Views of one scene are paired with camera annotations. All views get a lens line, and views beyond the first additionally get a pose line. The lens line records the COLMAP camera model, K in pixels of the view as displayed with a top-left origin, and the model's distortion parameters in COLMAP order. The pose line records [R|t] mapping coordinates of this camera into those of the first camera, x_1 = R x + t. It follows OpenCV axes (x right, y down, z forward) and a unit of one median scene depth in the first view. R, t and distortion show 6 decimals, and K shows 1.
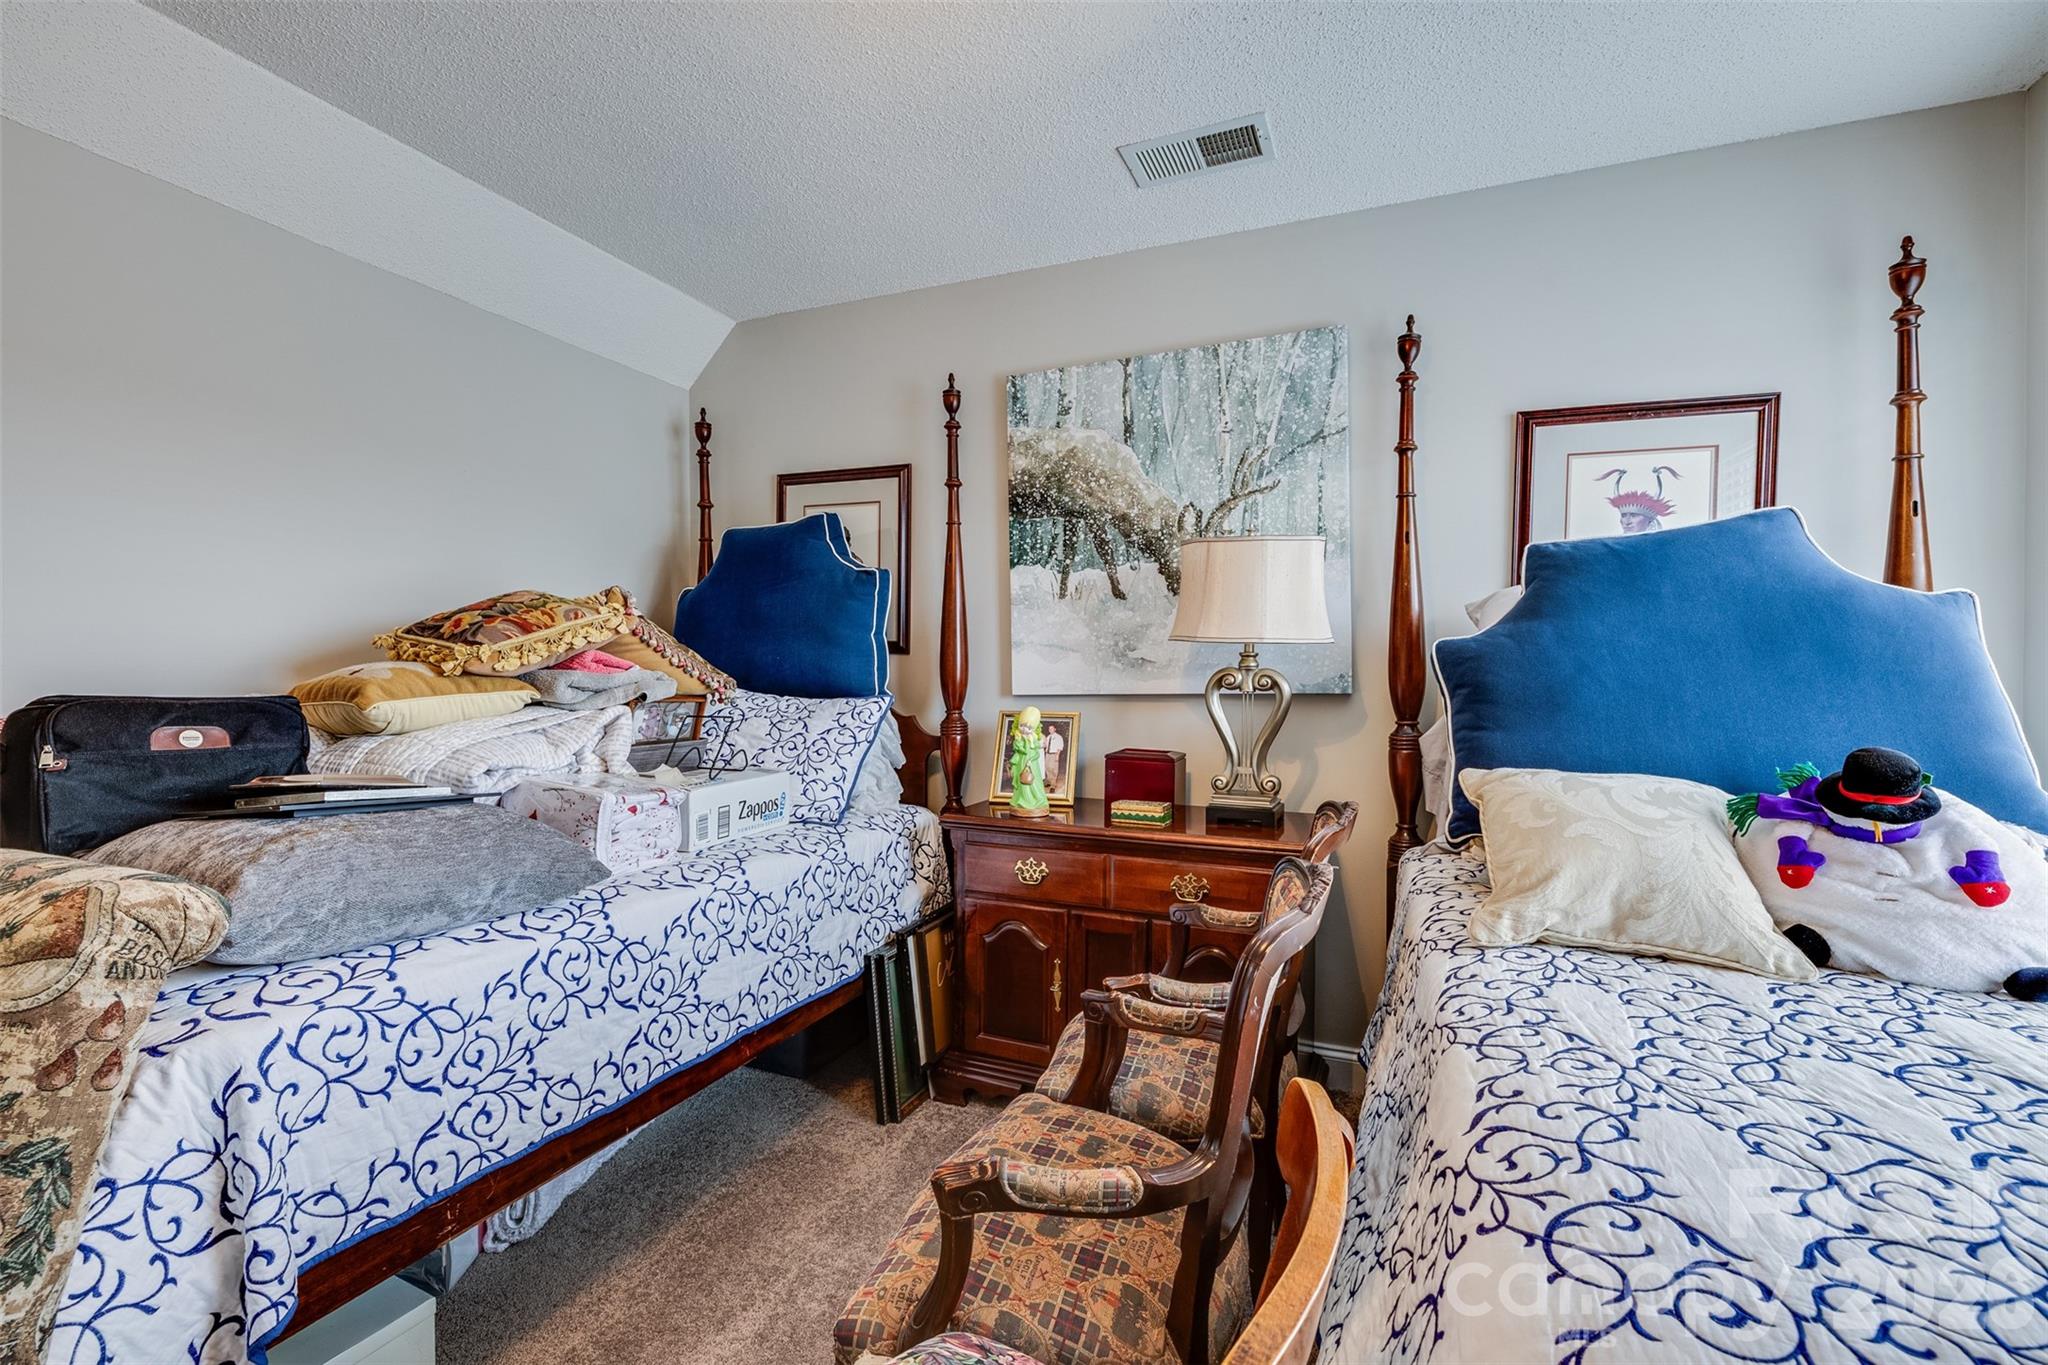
lens RADIAL K [[885.7, 0, 1023.9], [0, 885.7, 685.1], [0, 0, 1]] dist [0.003383, 0.000586]
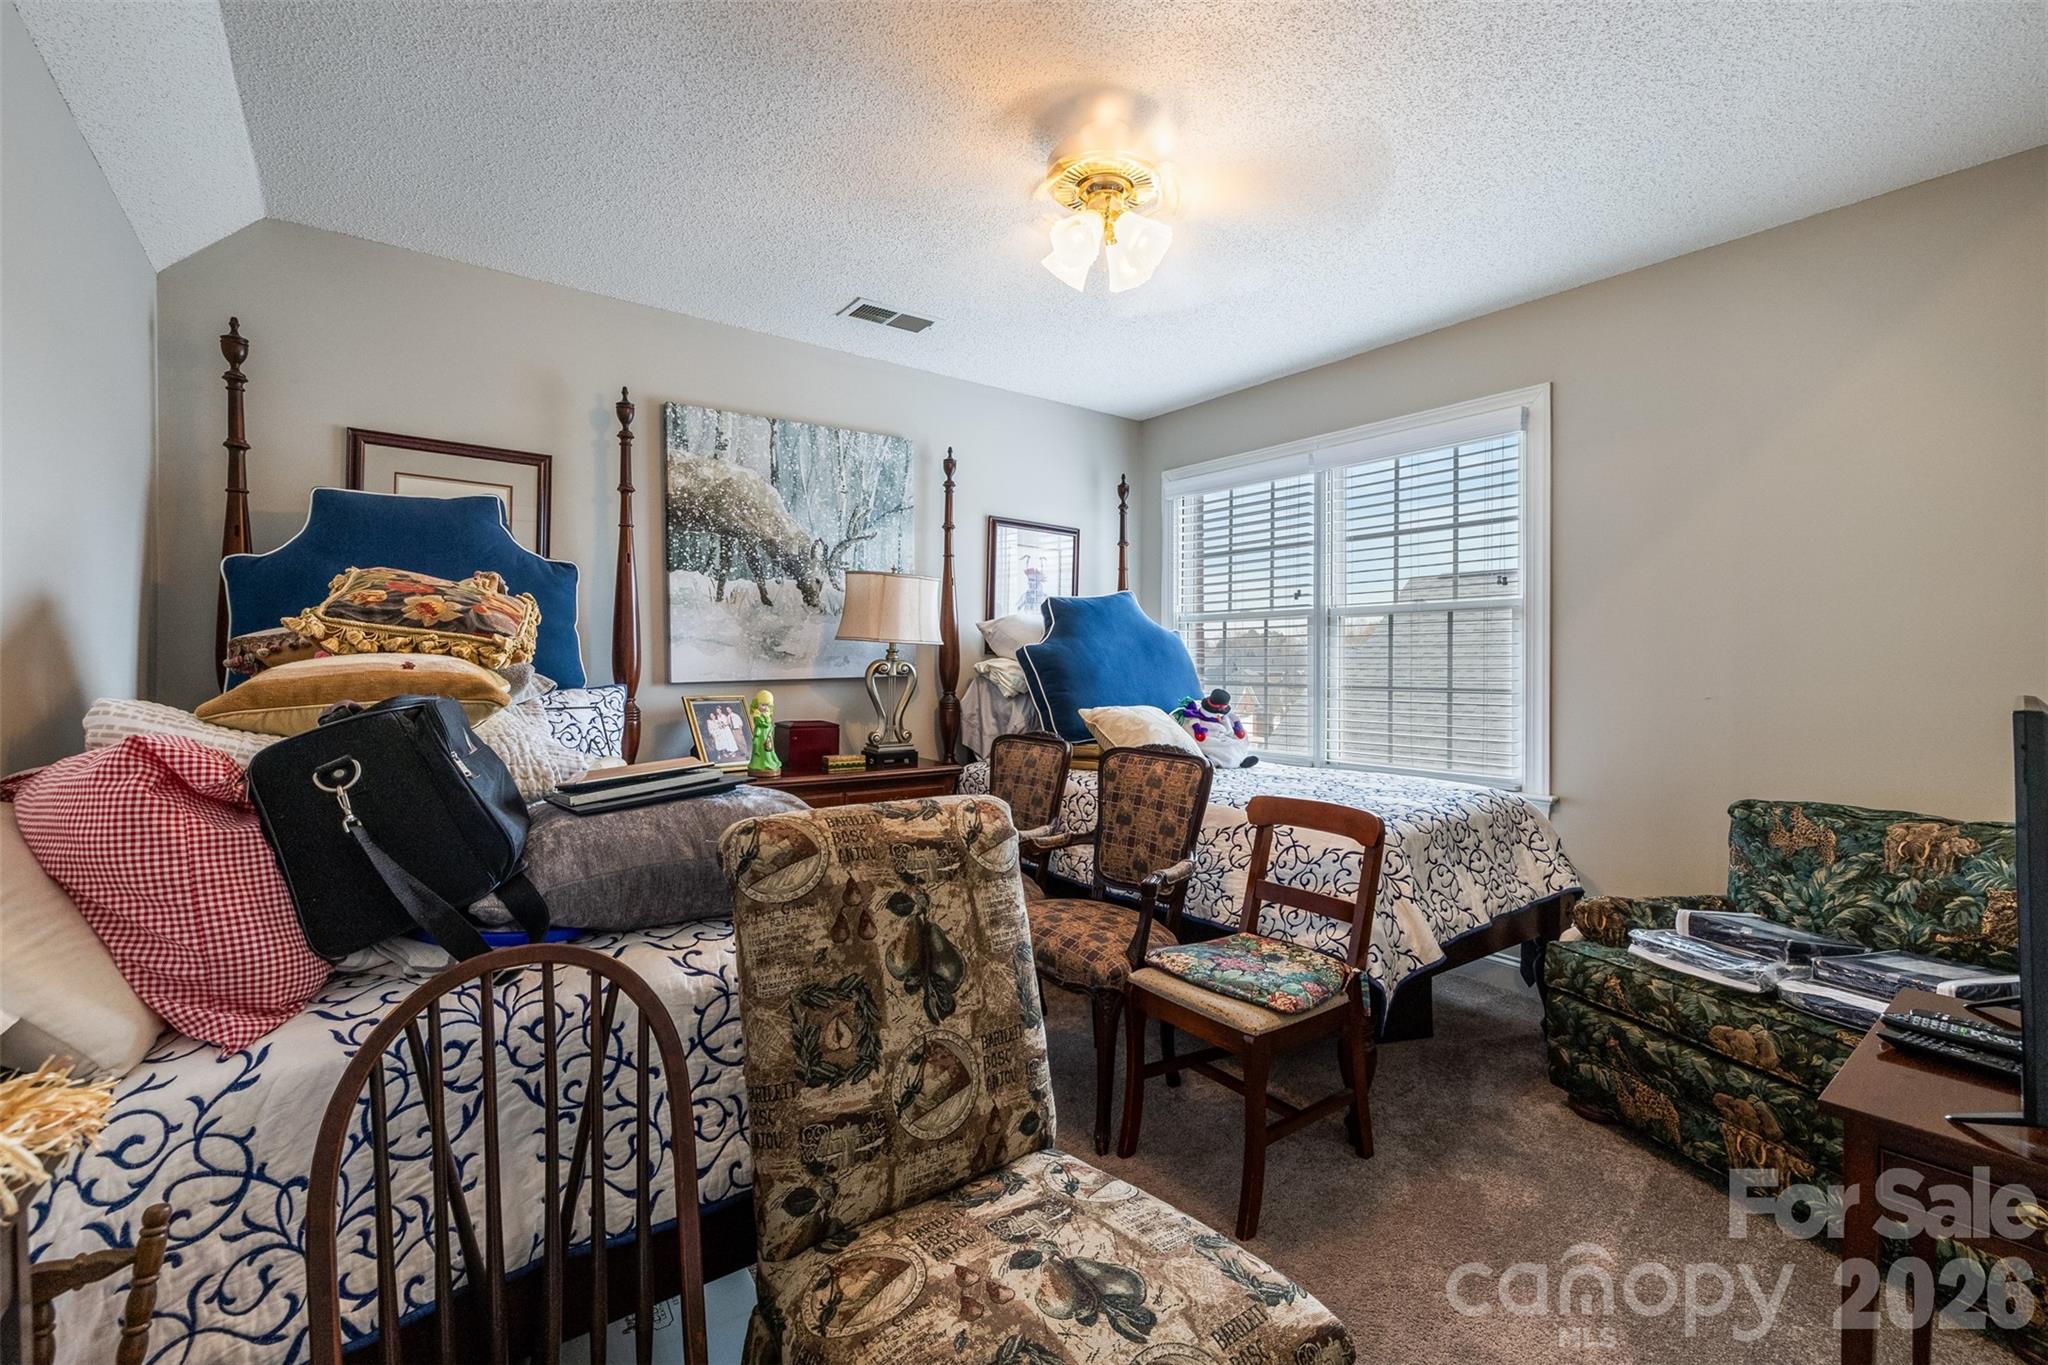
lens RADIAL K [[885.7, 0, 1027.8], [0, 885.7, 671.6], [0, 0, 1]] dist [0.003383, 0.000586]
pose [[0.504508, -0.015013, 0.863276, -0.811027], [0.011525, 0.999877, 0.010653, -0.011239], [-0.863330, 0.004574, 0.504619, 0.033333]]
